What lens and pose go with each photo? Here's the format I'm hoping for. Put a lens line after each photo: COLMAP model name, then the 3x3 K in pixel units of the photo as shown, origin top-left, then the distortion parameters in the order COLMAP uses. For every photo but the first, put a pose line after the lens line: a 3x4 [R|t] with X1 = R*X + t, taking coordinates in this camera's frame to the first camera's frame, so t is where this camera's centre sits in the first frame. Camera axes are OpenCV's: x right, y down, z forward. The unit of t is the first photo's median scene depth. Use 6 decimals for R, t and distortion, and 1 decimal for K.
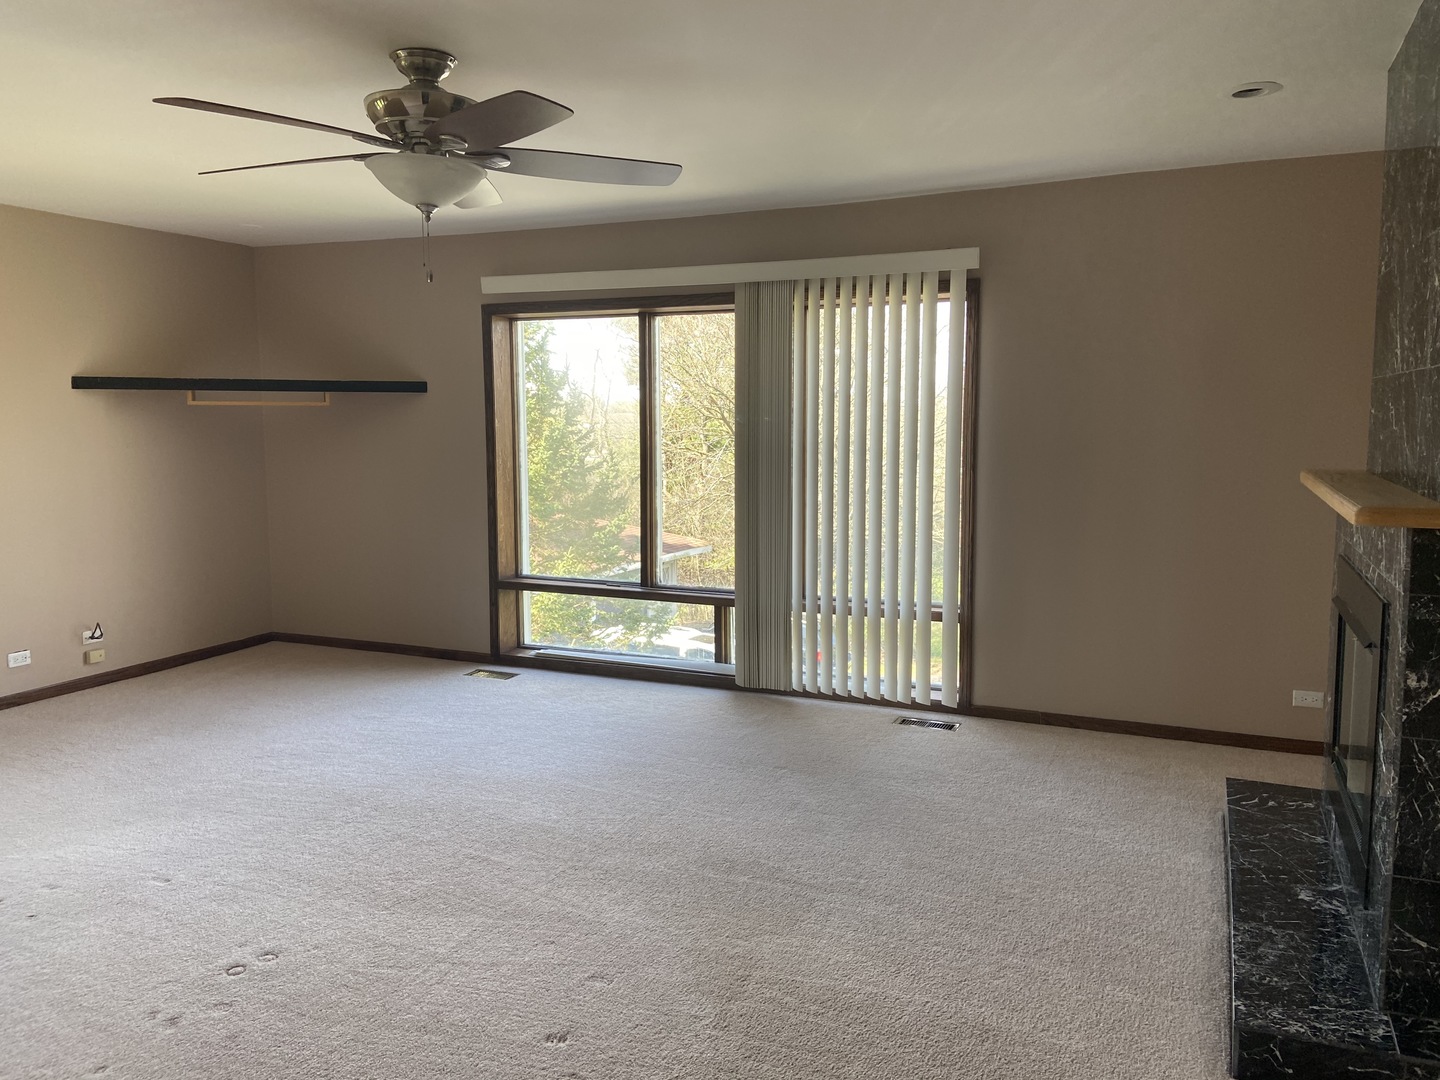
lens RADIAL K [[1077.6, 0, 722.2], [0, 1077.6, 539.2], [0, 0, 1]] dist [0.075172, -0.091665]
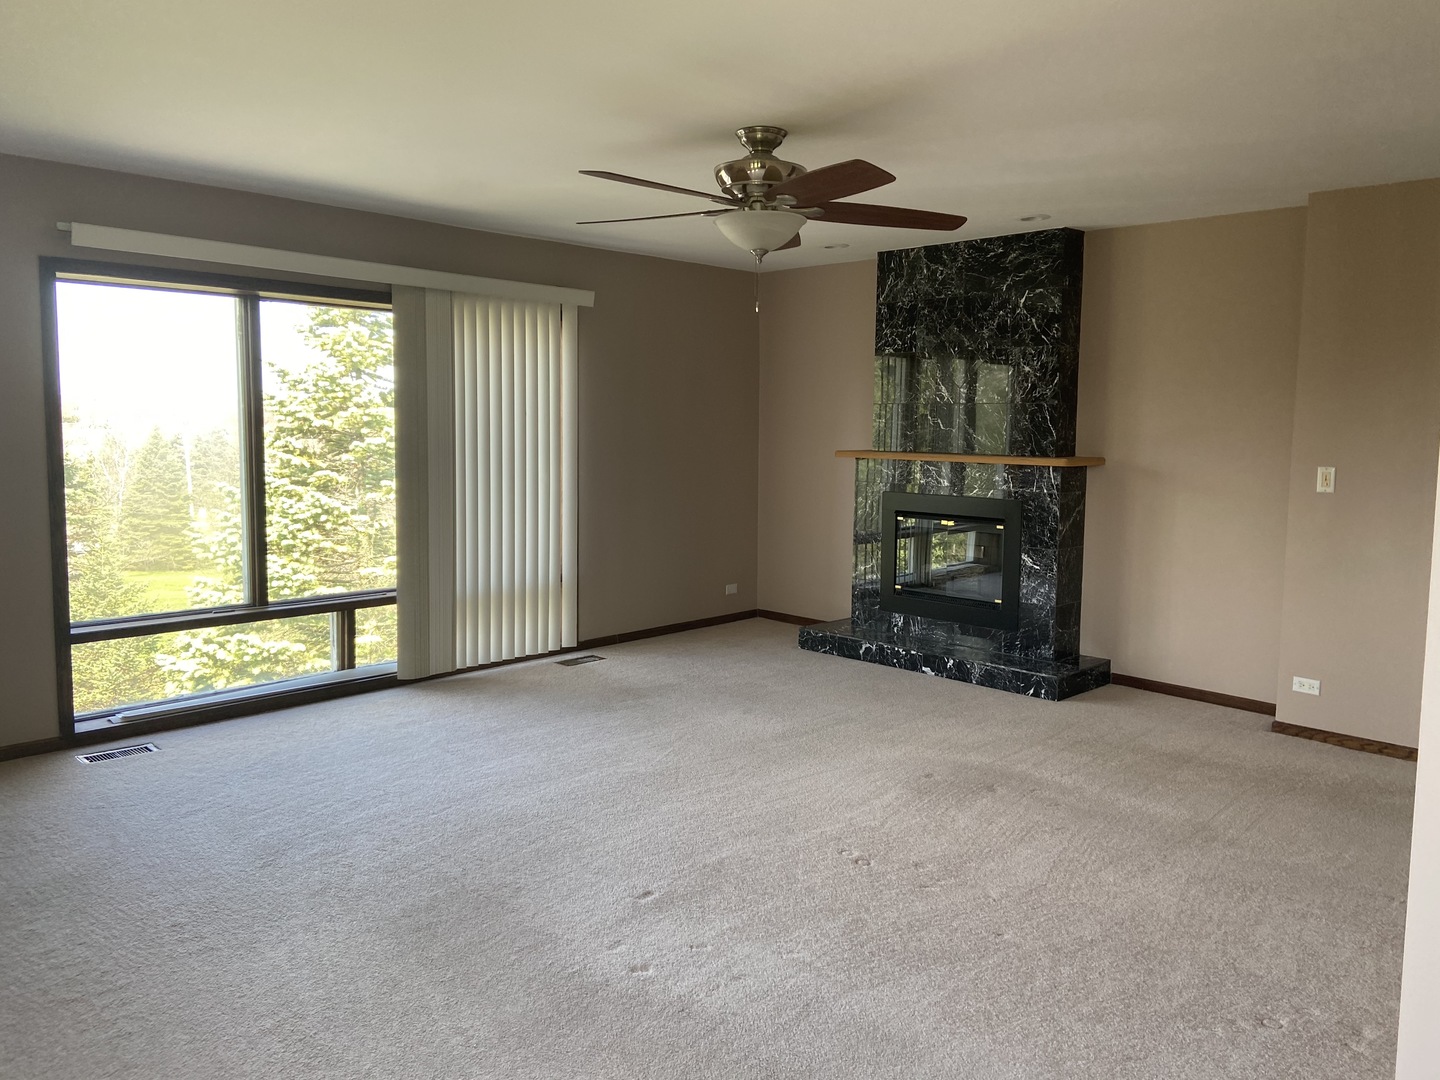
lens RADIAL K [[1077.6, 0, 722.8], [0, 1077.6, 536.5], [0, 0, 1]] dist [0.075172, -0.091665]
pose [[0.331524, -0.092885, 0.938863, -0.796582], [0.090777, 0.993665, 0.066253, -0.037874], [-0.939069, 0.063263, 0.337856, 0.351558]]
